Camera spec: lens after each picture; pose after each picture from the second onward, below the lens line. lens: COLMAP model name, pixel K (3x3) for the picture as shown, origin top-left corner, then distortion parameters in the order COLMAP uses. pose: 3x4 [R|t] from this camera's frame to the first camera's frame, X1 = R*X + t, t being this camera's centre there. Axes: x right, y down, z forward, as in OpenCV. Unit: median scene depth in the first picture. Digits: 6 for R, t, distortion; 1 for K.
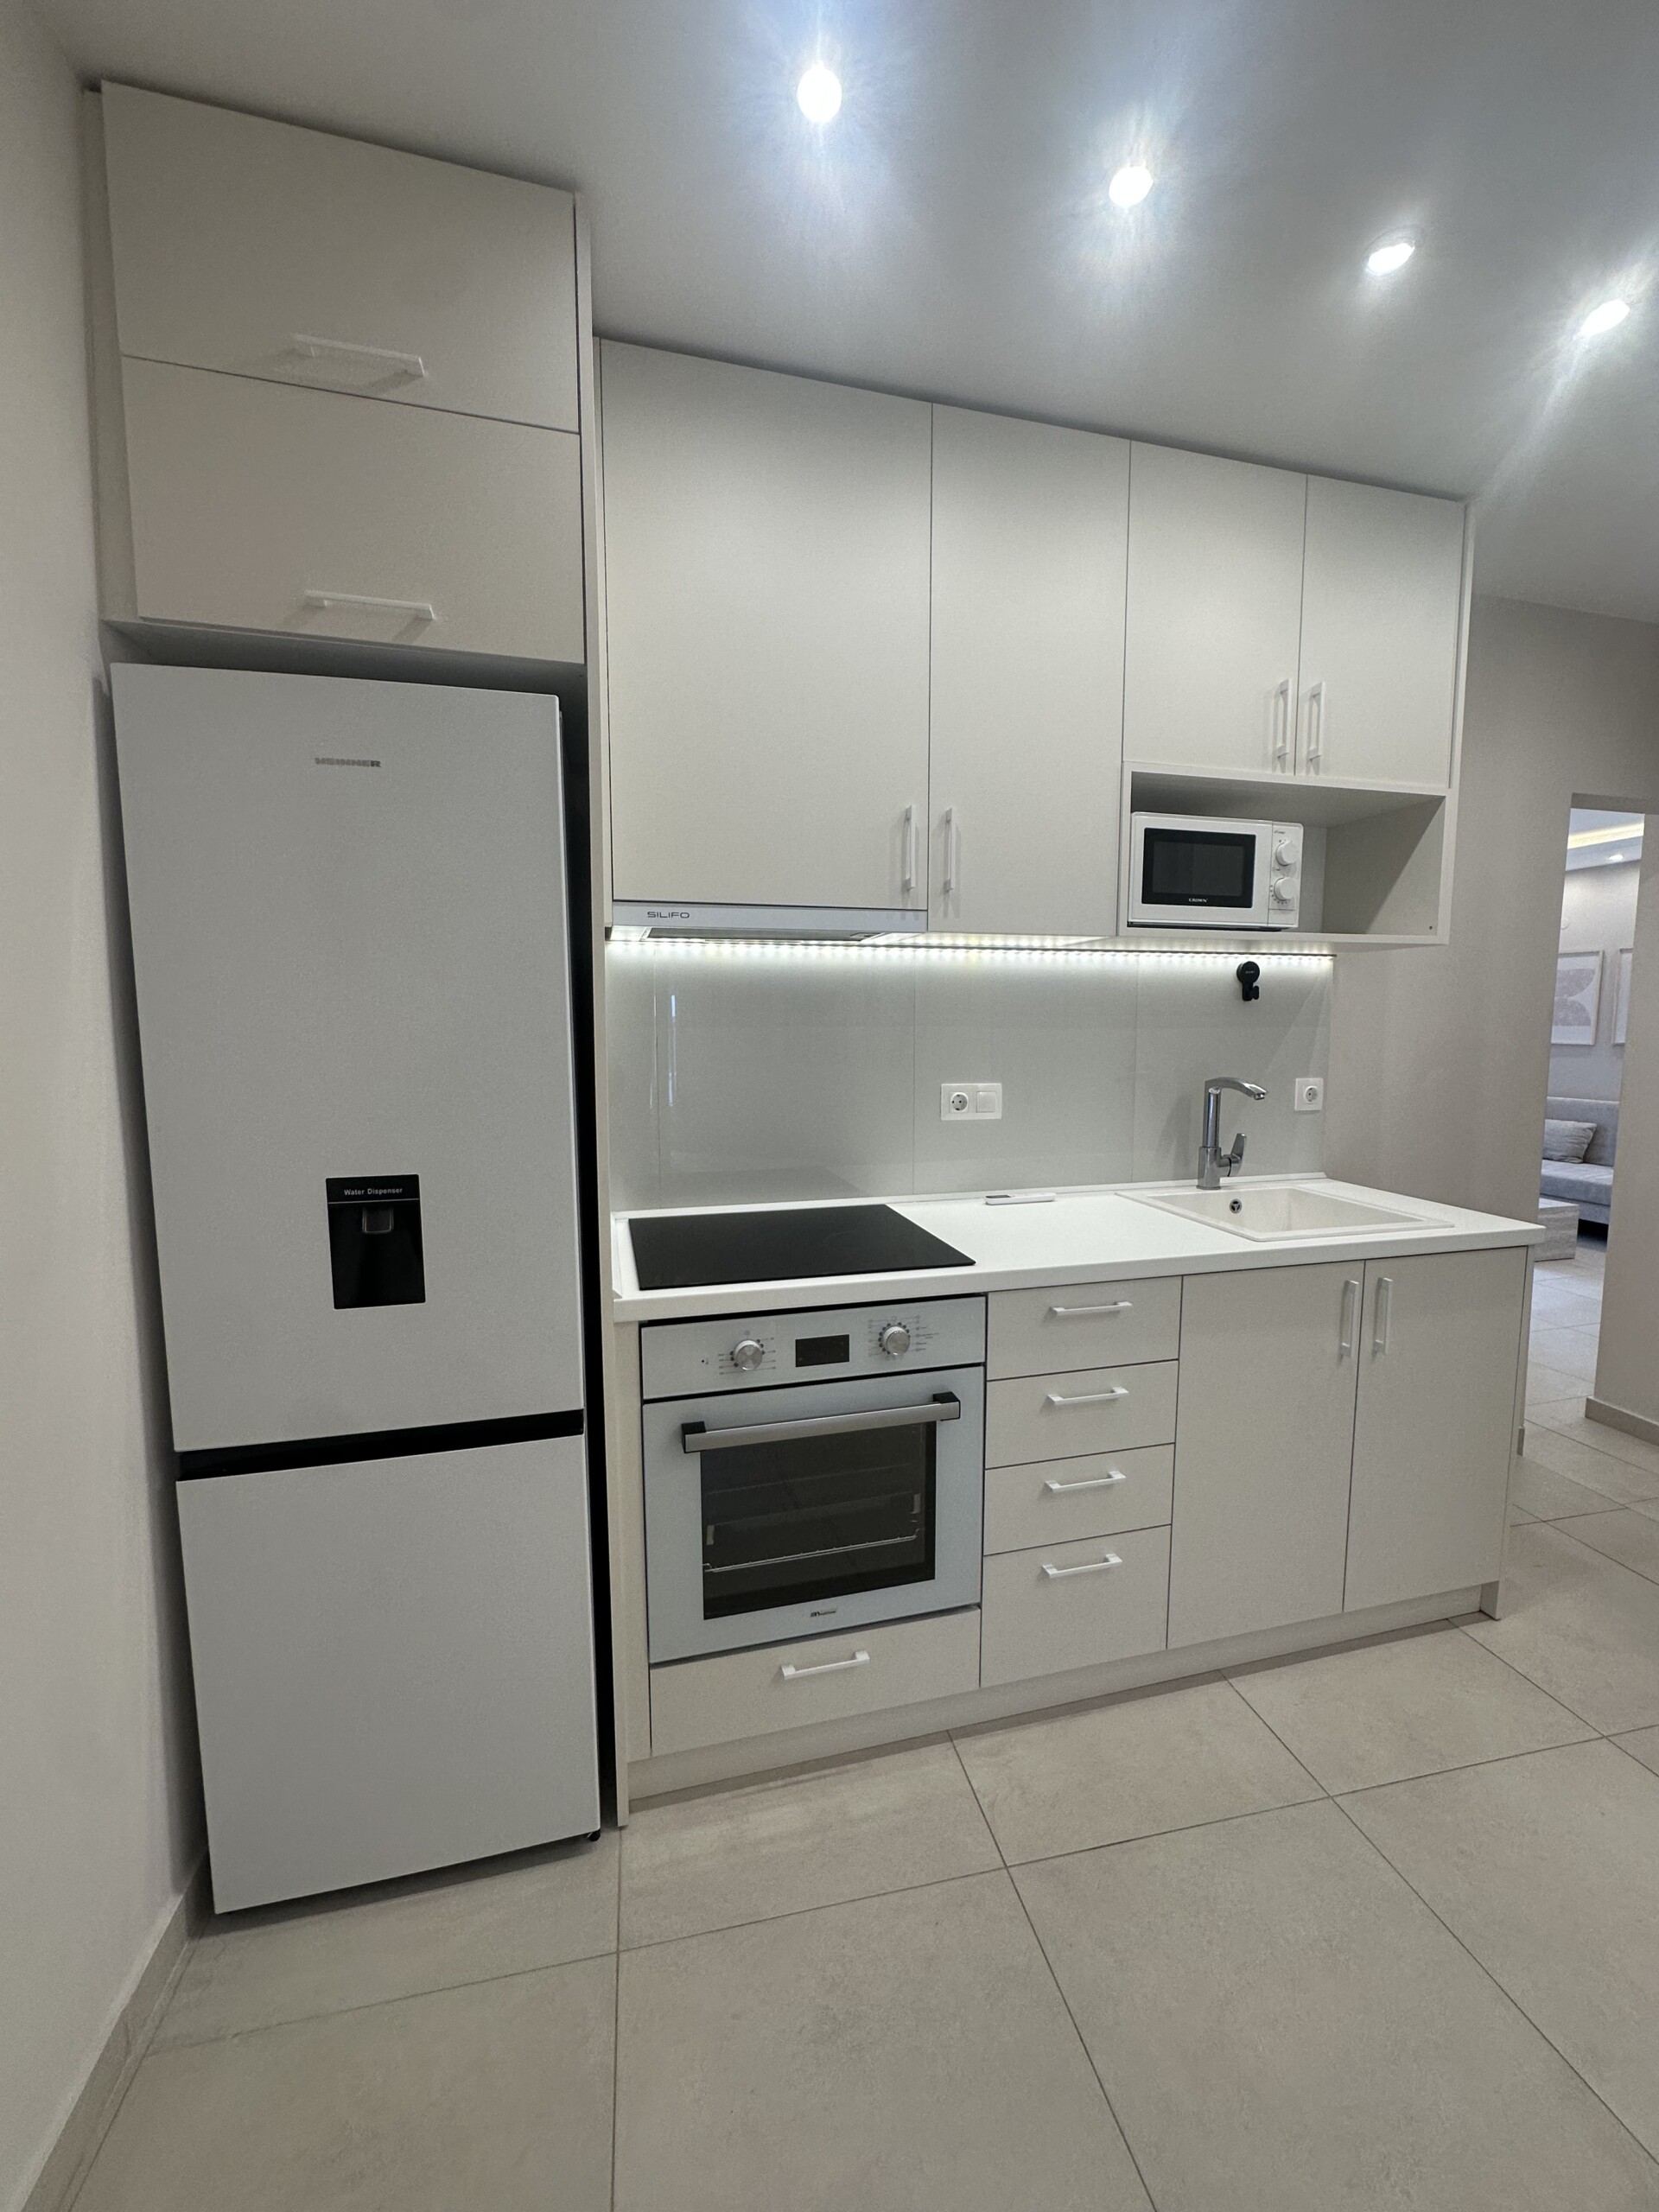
lens RADIAL K [[875.5, 0, 829.5], [0, 875.5, 1106.0], [0, 0, 1]] dist [-0.003451, 0.000010]
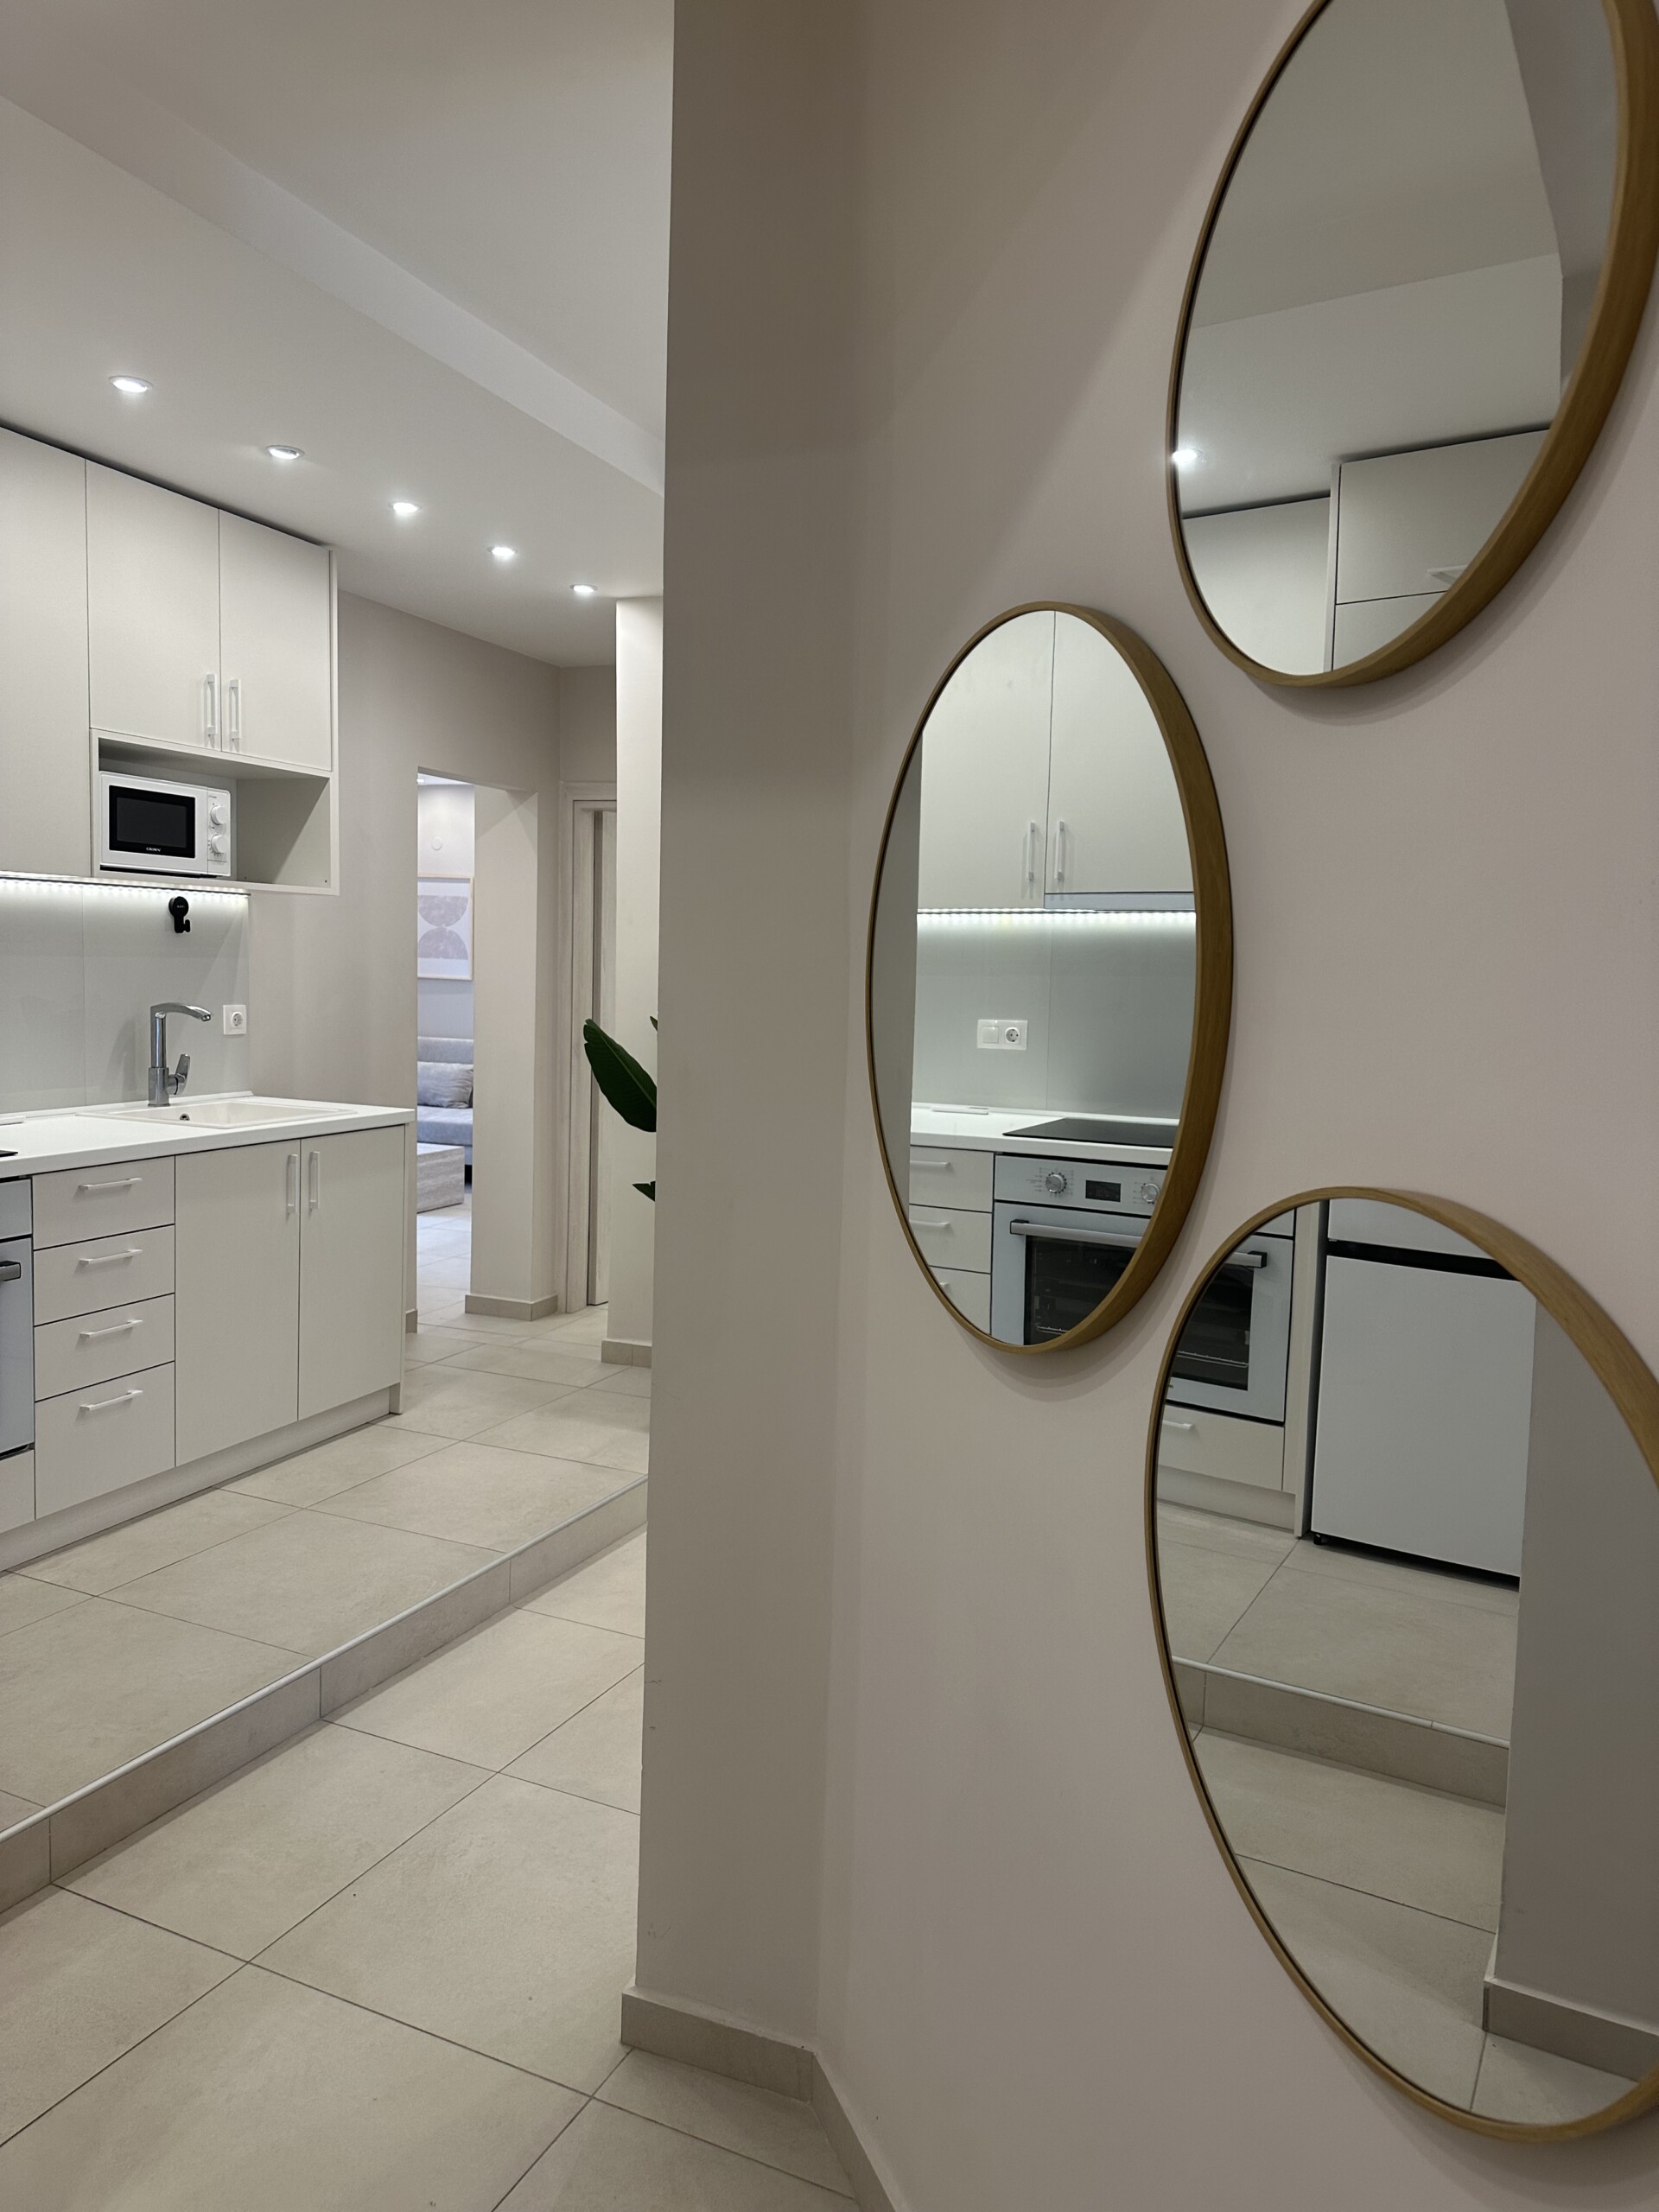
lens RADIAL K [[1535.5, 0, 830.9], [0, 1535.5, 1118.9], [0, 0, 1]] dist [0.103623, -0.168361]
pose [[0.598947, -0.061158, 0.798450, -0.706623], [0.043406, 0.998093, 0.043889, 0.071568], [-0.799611, 0.008370, 0.600460, -0.953695]]
